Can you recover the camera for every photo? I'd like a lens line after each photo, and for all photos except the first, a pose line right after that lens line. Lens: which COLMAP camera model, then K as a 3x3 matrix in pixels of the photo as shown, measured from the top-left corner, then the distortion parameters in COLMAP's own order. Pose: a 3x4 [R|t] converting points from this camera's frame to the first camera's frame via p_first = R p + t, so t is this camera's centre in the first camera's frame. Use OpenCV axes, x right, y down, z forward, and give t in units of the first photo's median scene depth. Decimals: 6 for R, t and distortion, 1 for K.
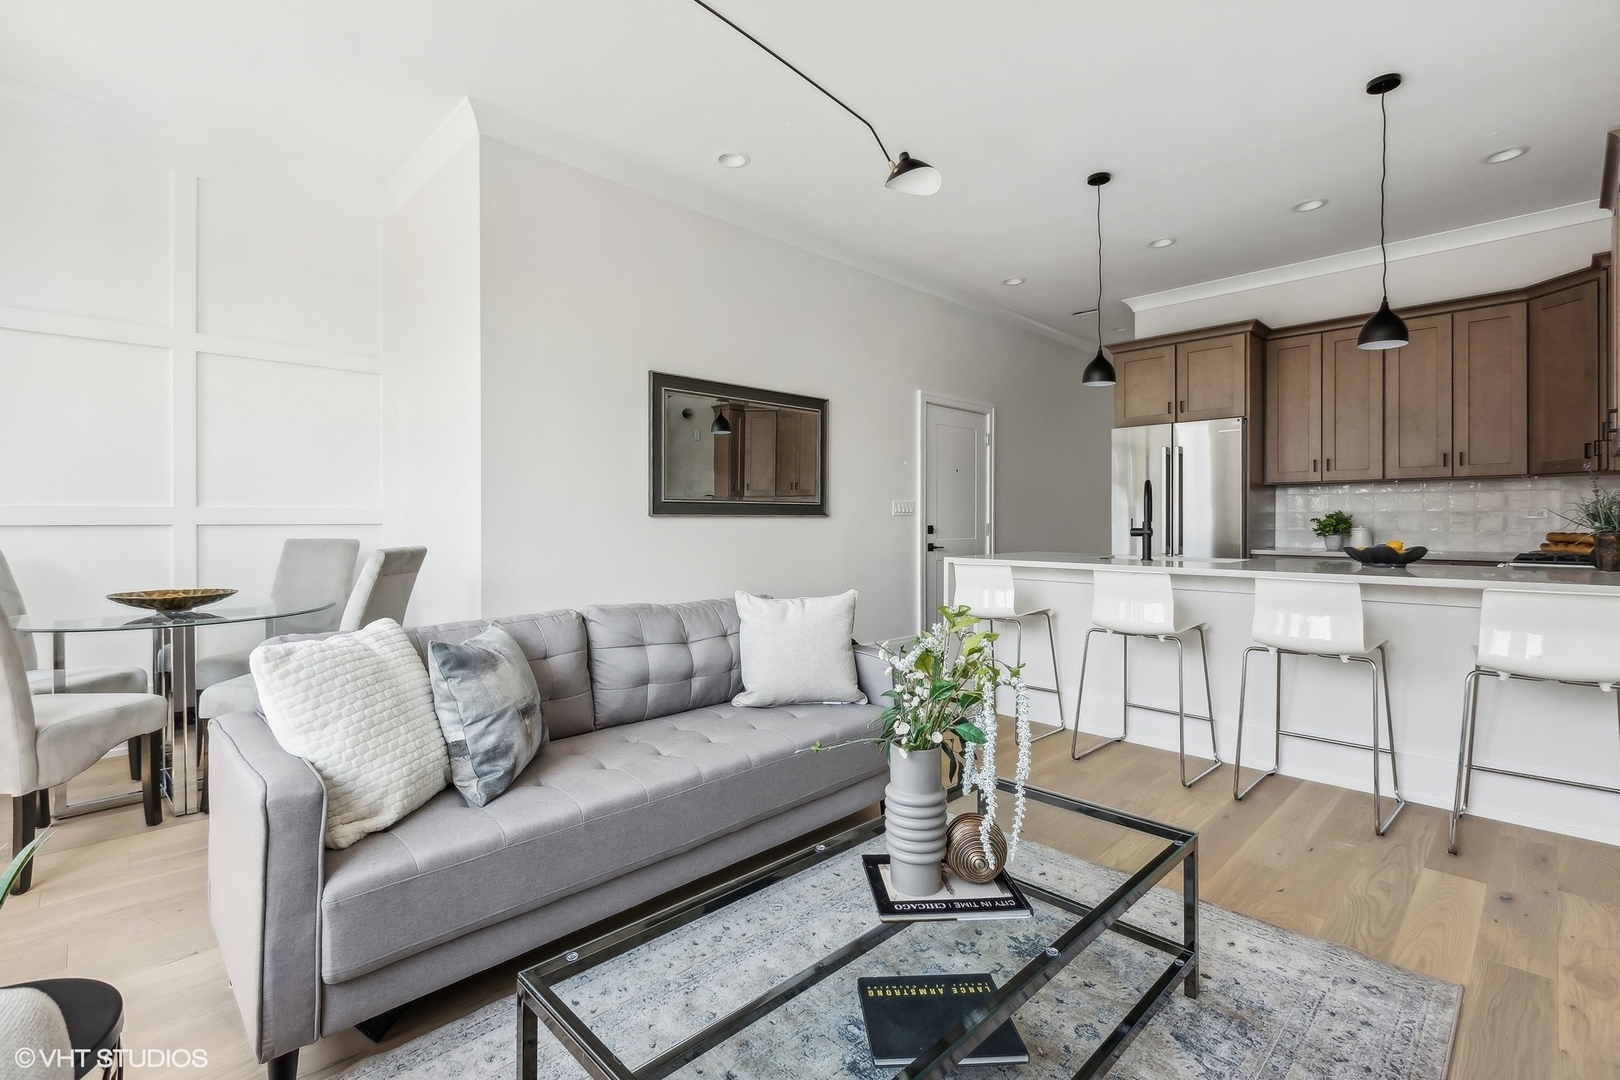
lens RADIAL K [[732.6, 0, 805.7], [0, 732.6, 518.7], [0, 0, 1]] dist [-0.001233, -0.000007]
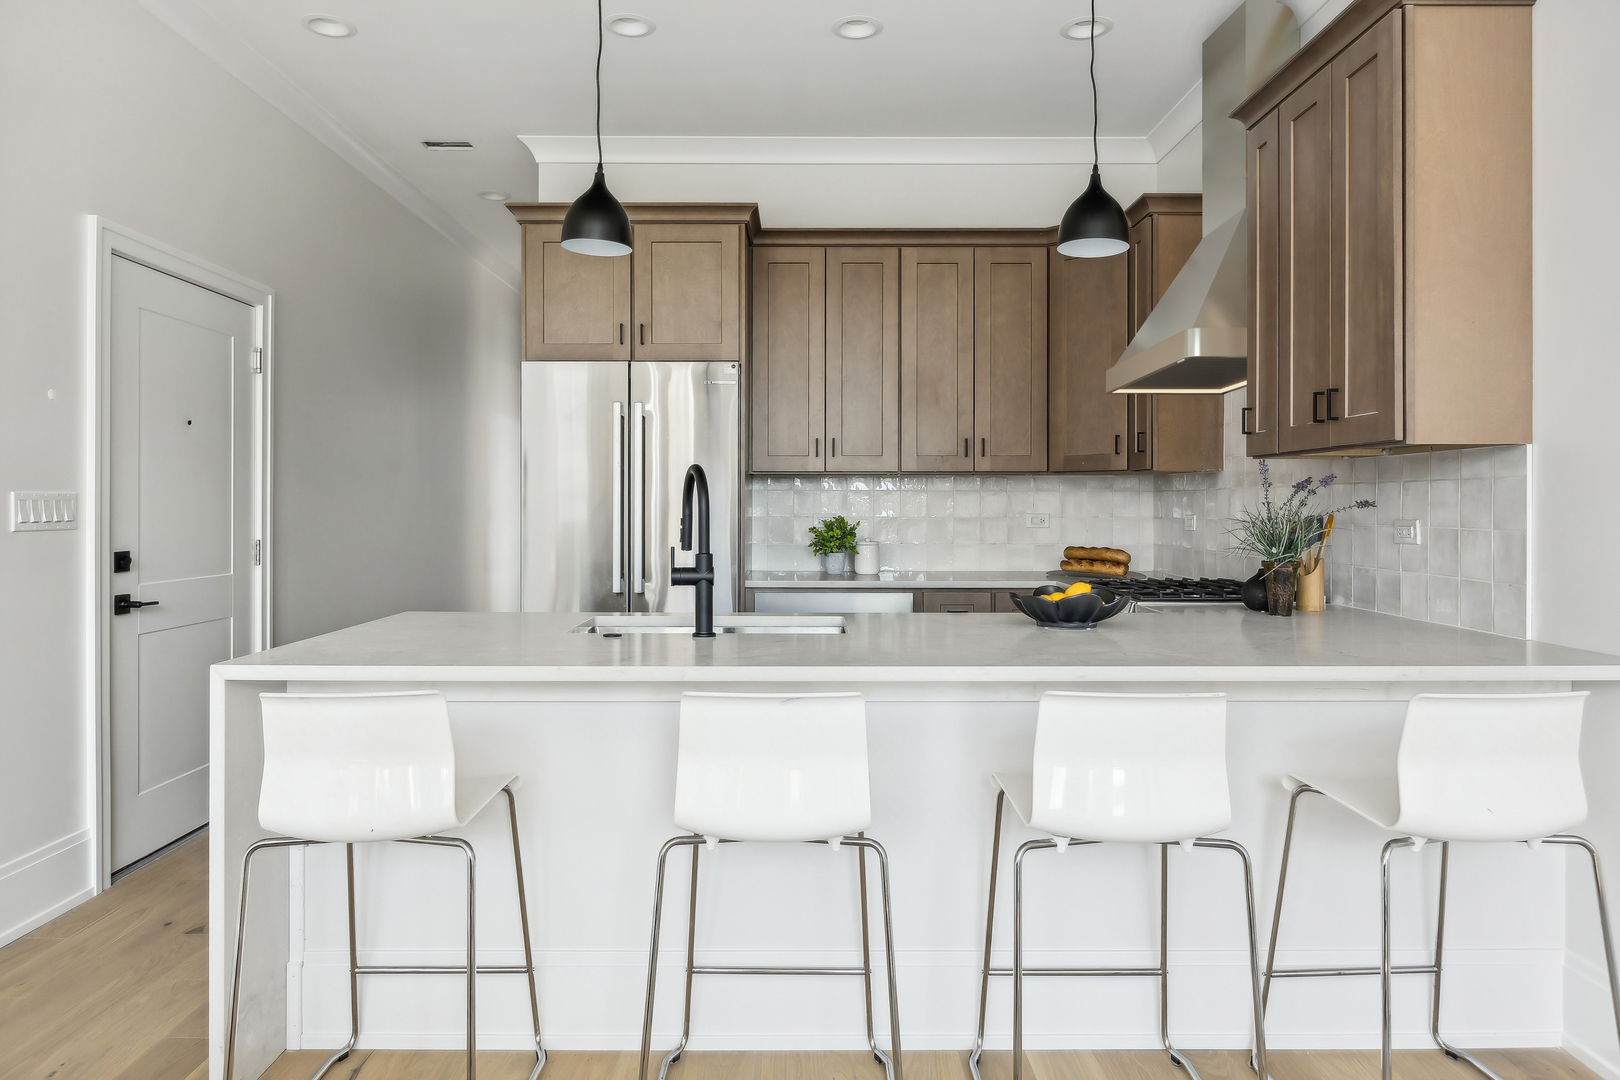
lens RADIAL K [[1024.0, 0, 801.8], [0, 1024.0, 506.2], [0, 0, 1]] dist [-0.002659, -0.003100]
pose [[0.695702, 0.001964, 0.718328, 0.028399], [-0.002274, 0.999997, -0.000532, -0.020445], [-0.718327, -0.001264, 0.695704, 0.392738]]
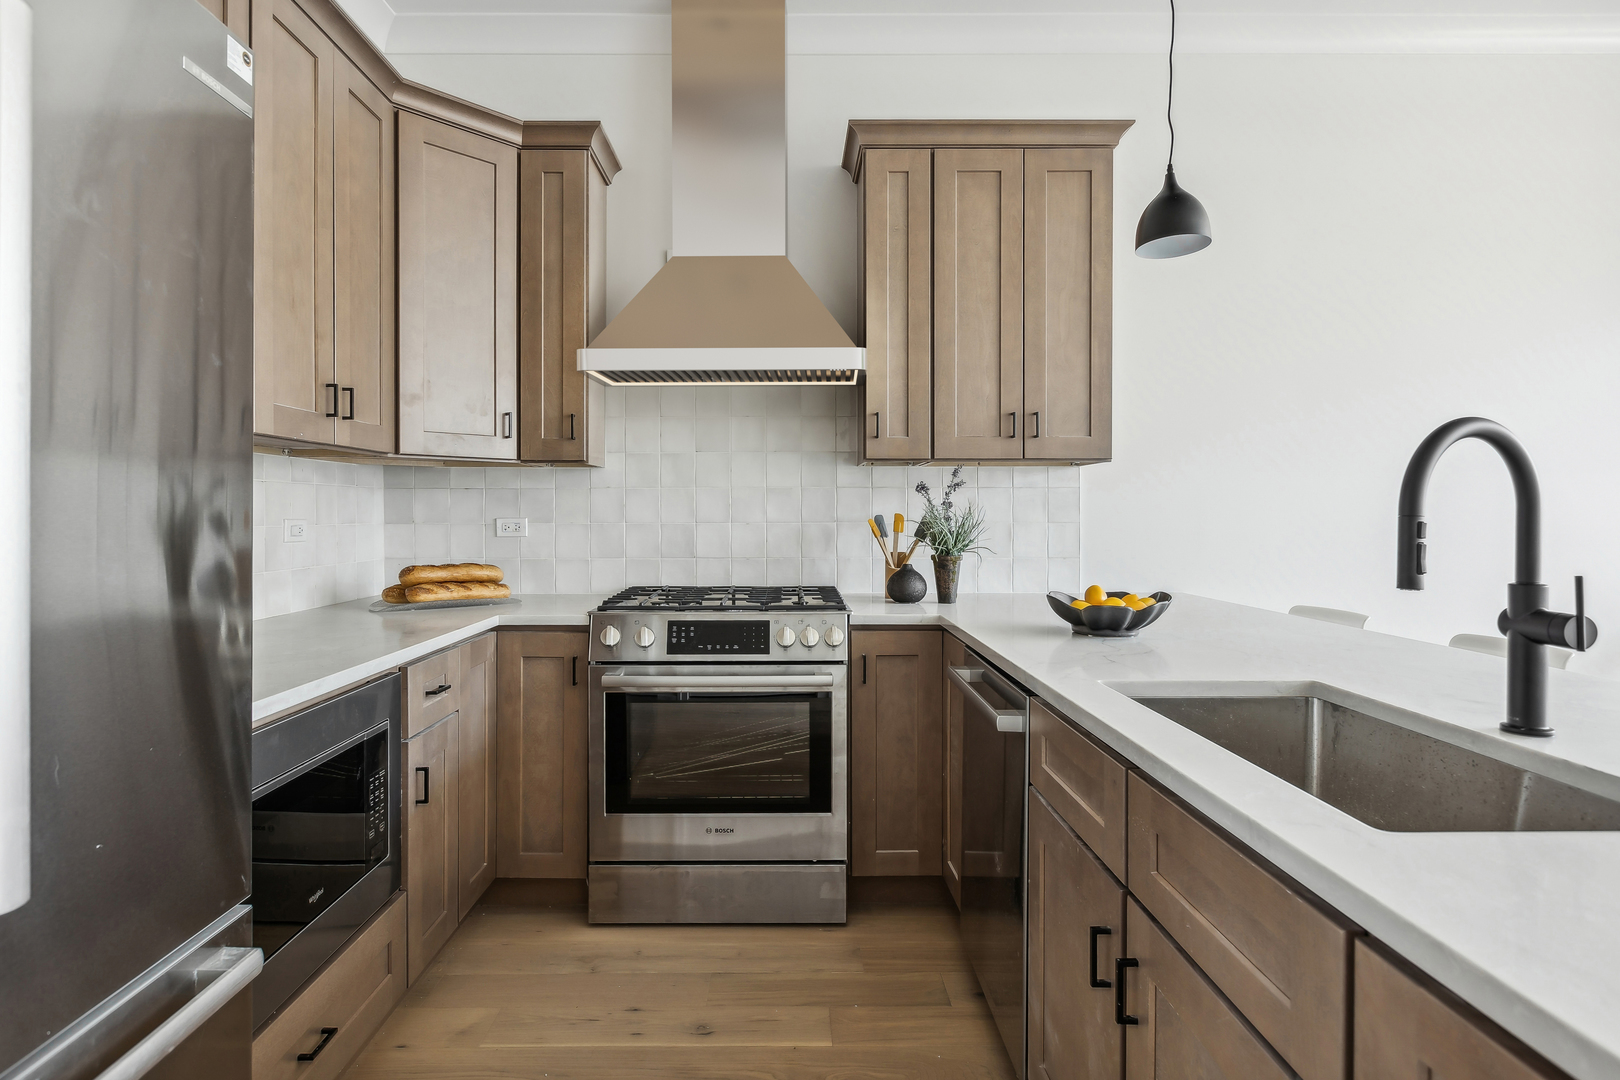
lens RADIAL K [[844.1, 0, 786.8], [0, 844.1, 522.2], [0, 0, 1]] dist [-0.001654, -0.000019]
pose [[-0.718401, -0.005446, 0.695608, 0.352701], [0.001692, 0.999953, 0.009577, -0.016399], [-0.695627, 0.008057, -0.718358, 1.109643]]
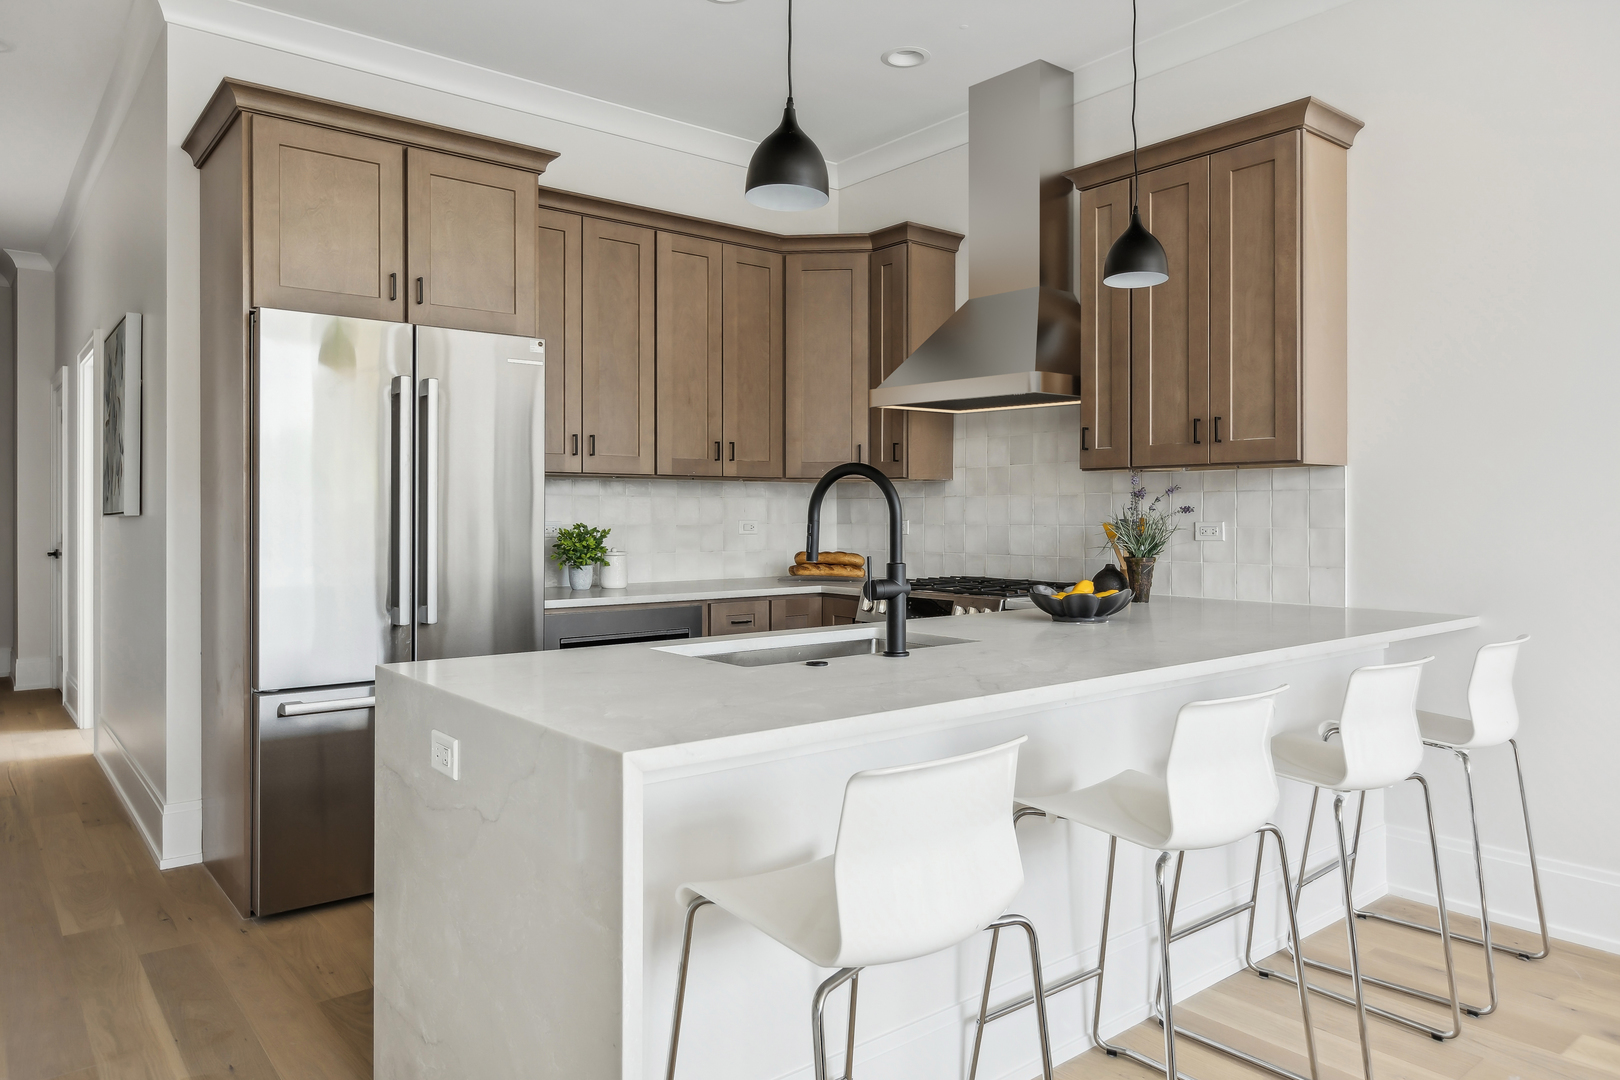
lens RADIAL K [[1062.0, 0, 803.2], [0, 1062.0, 516.7], [0, 0, 1]] dist [-0.003057, -0.003398]
pose [[0.094530, -0.000801, 0.995522, -0.117603], [0.000362, 1.000000, 0.000770, -0.018096], [-0.995522, 0.000288, 0.094530, 0.788016]]
